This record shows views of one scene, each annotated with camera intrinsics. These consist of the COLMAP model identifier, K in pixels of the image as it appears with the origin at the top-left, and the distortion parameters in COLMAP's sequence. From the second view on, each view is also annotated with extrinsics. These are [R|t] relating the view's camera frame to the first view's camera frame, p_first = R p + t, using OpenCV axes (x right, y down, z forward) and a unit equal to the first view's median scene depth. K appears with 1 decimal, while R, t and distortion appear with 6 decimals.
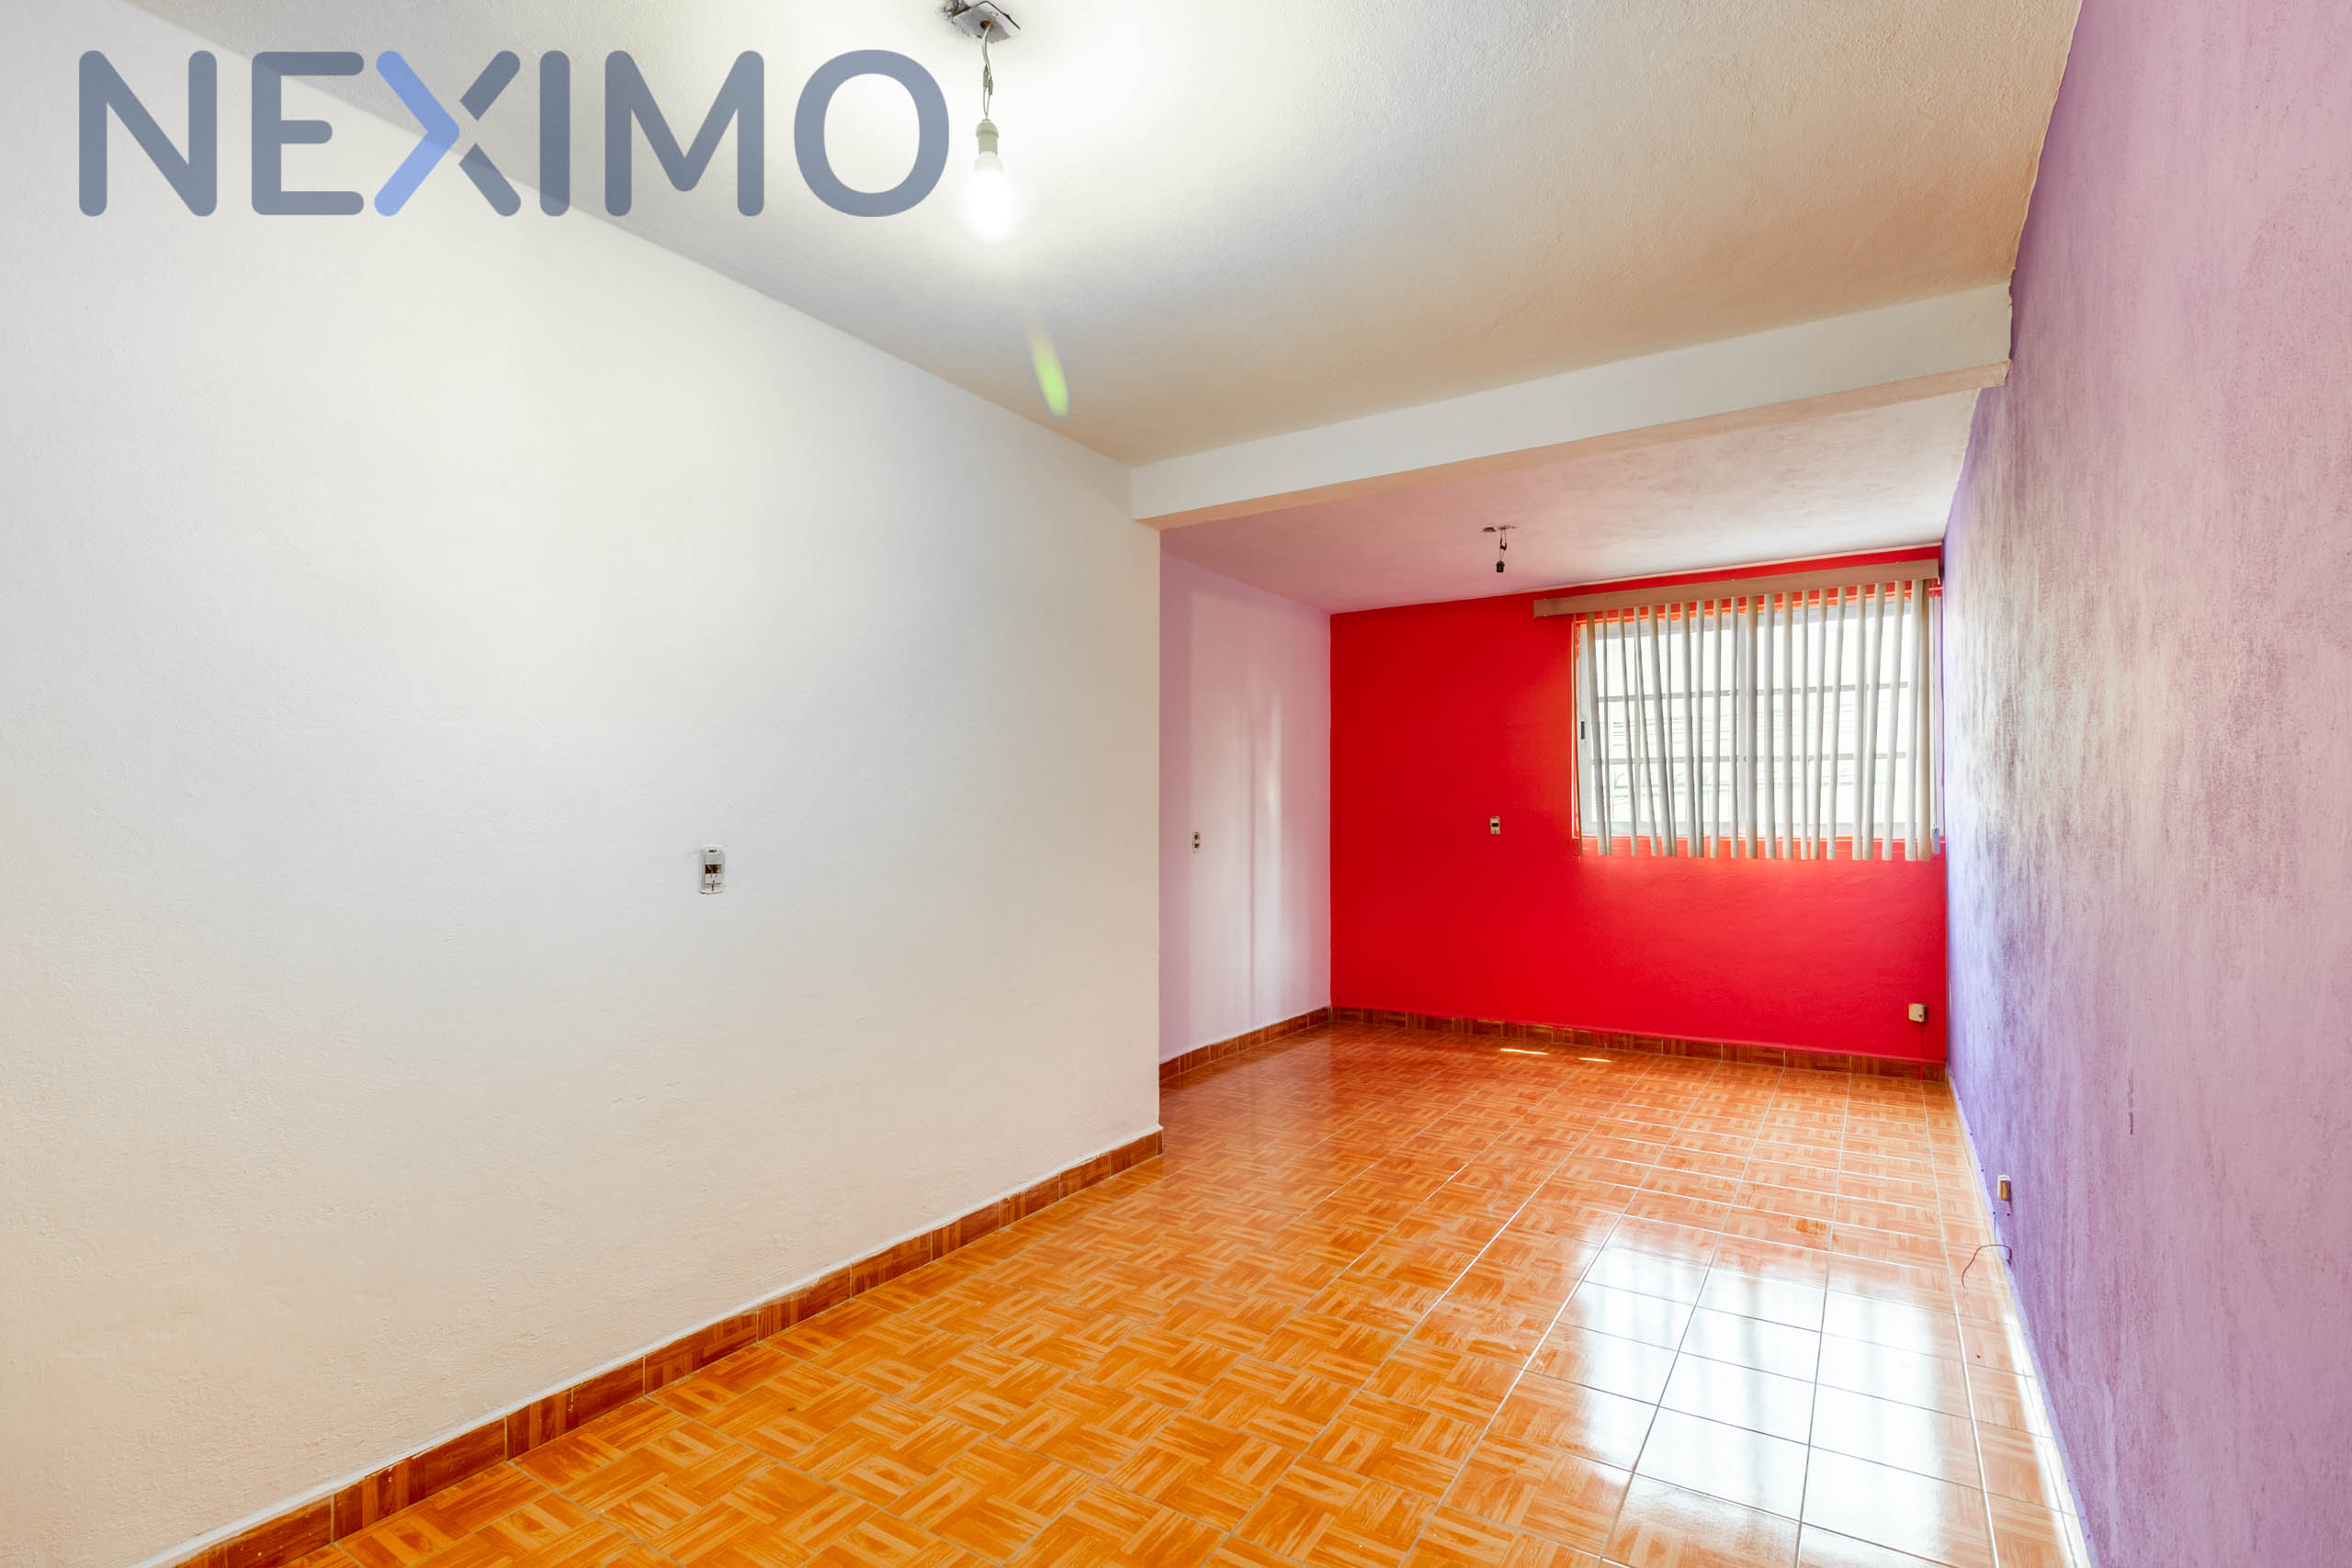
lens RADIAL K [[1106.0, 0, 1192.2], [0, 1106.0, 803.5], [0, 0, 1]] dist [-0.002612, 0.000196]
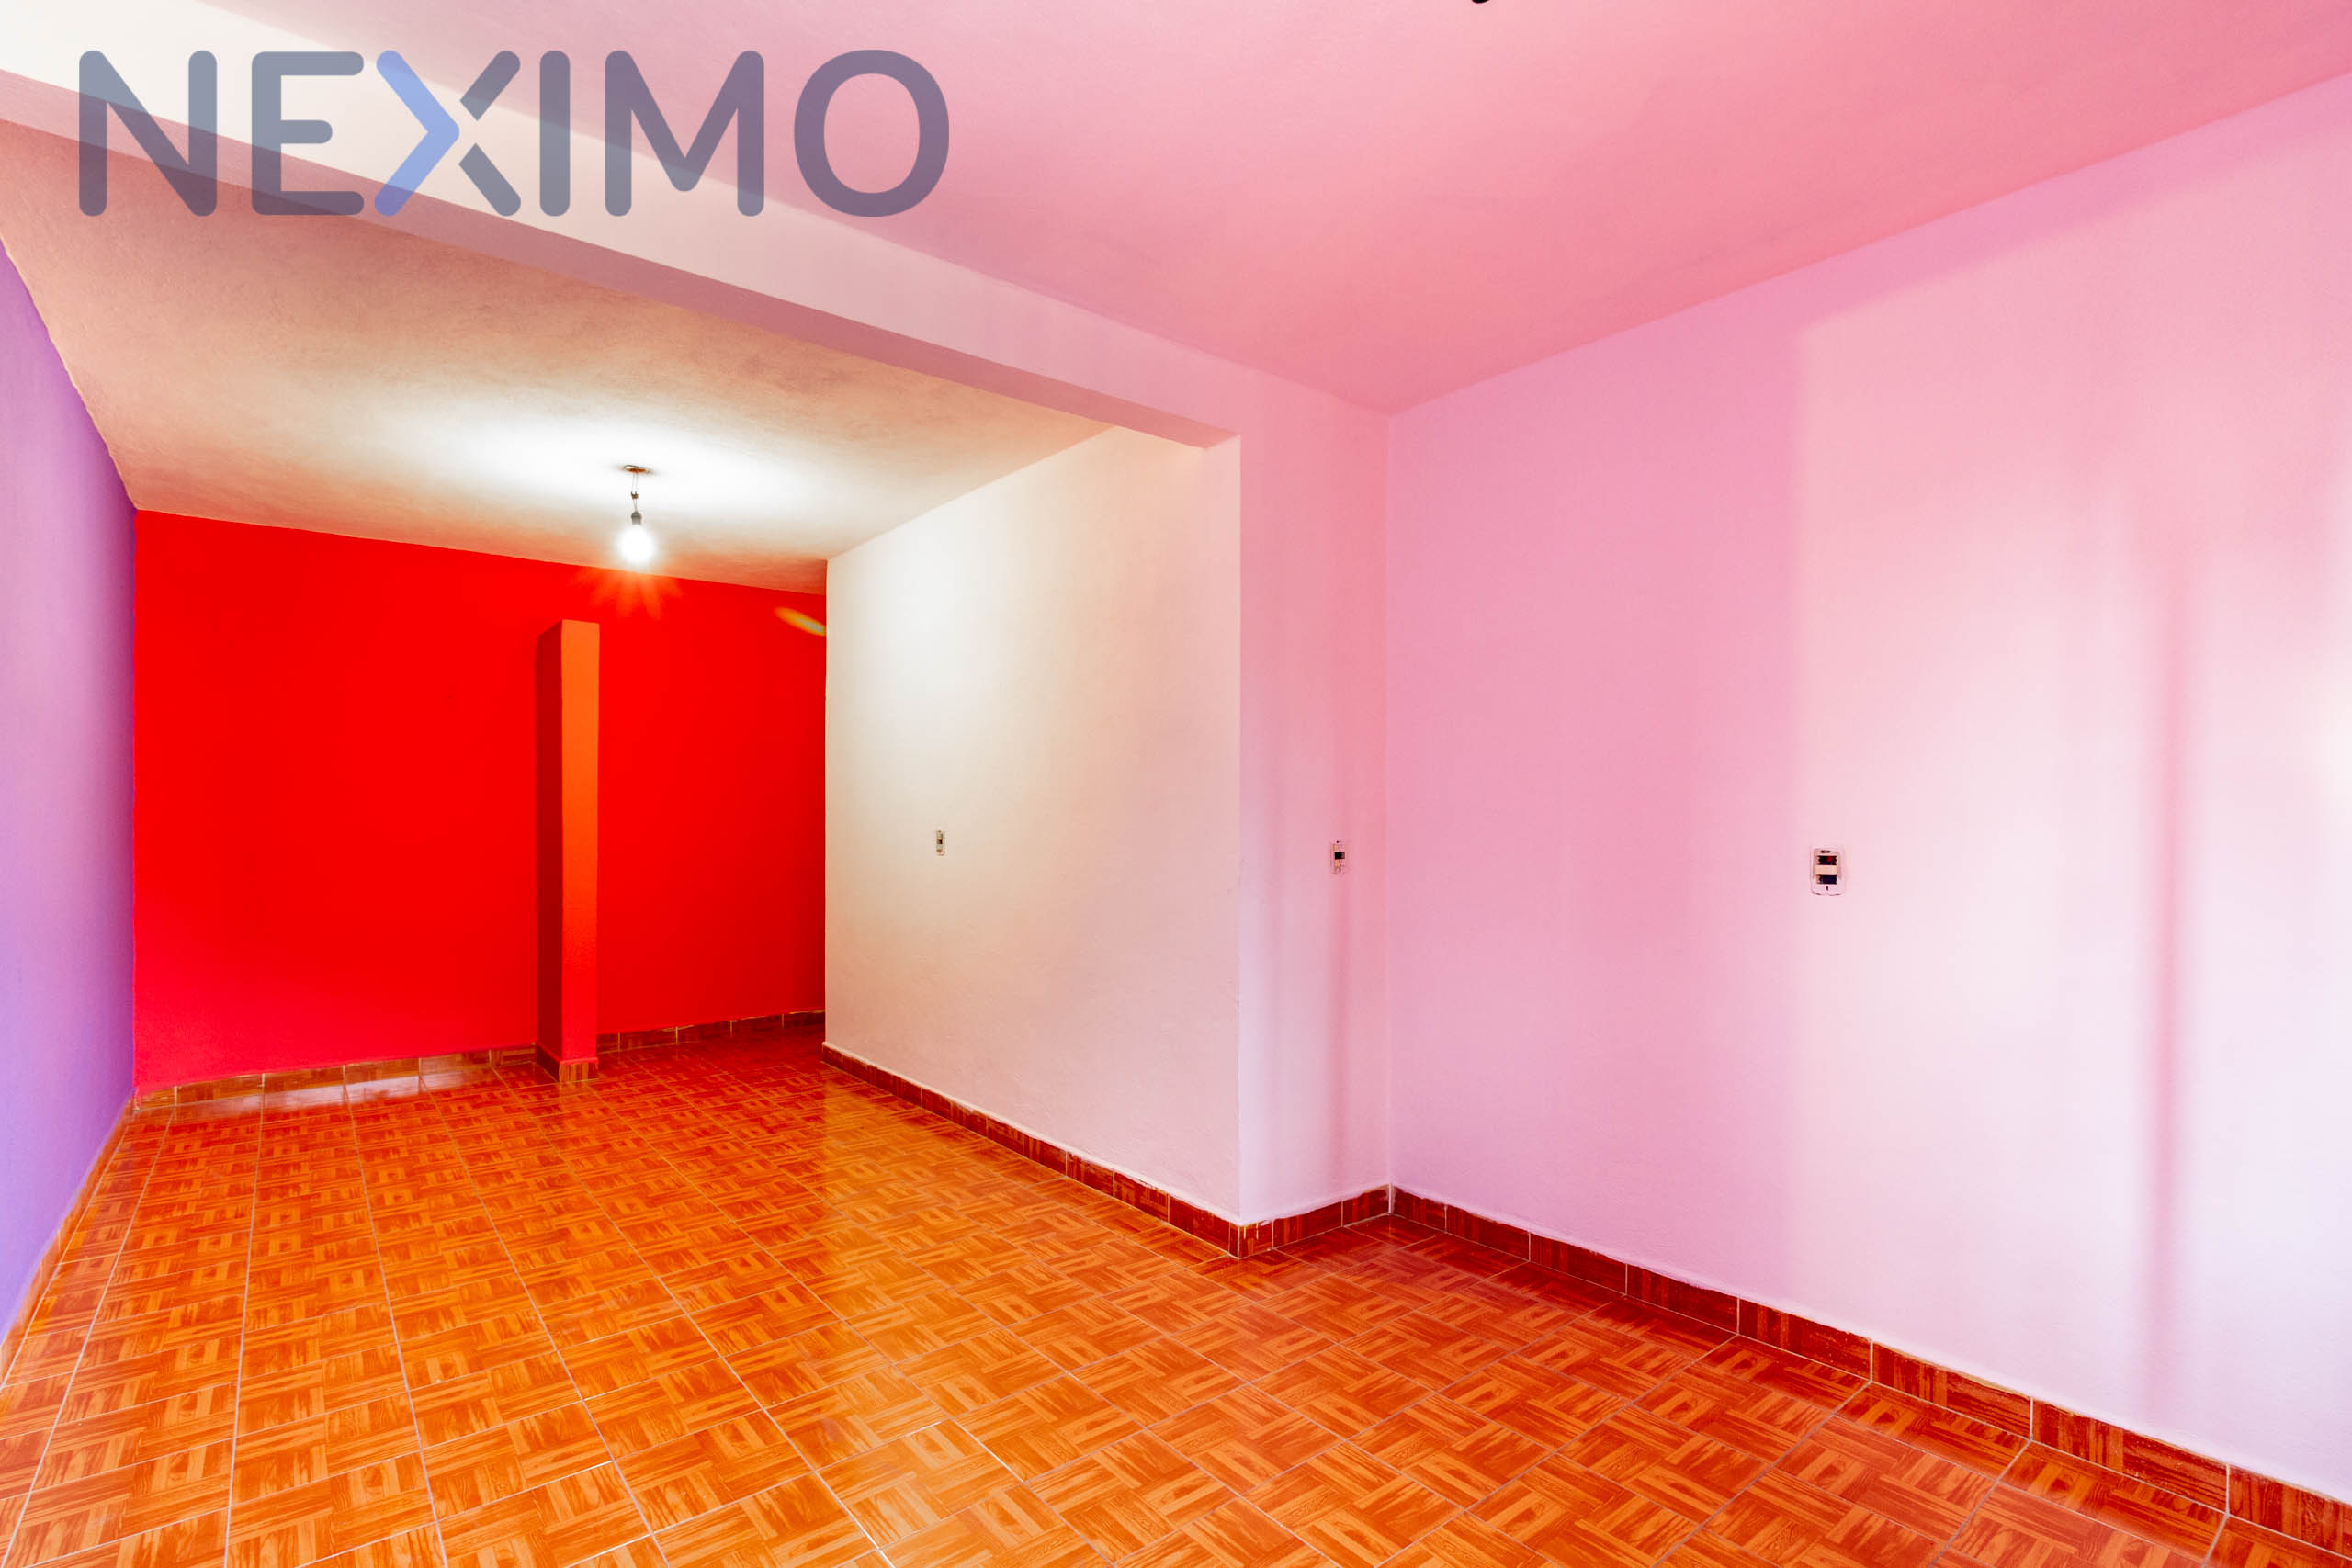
lens RADIAL K [[1106.0, 0, 1195.7], [0, 1106.0, 794.0], [0, 0, 1]] dist [-0.002612, 0.000196]
pose [[-0.321436, -0.008232, -0.946896, 0.876422], [0.014289, 0.999806, -0.013543, 0.009703], [0.946824, -0.017883, -0.321256, 1.520672]]
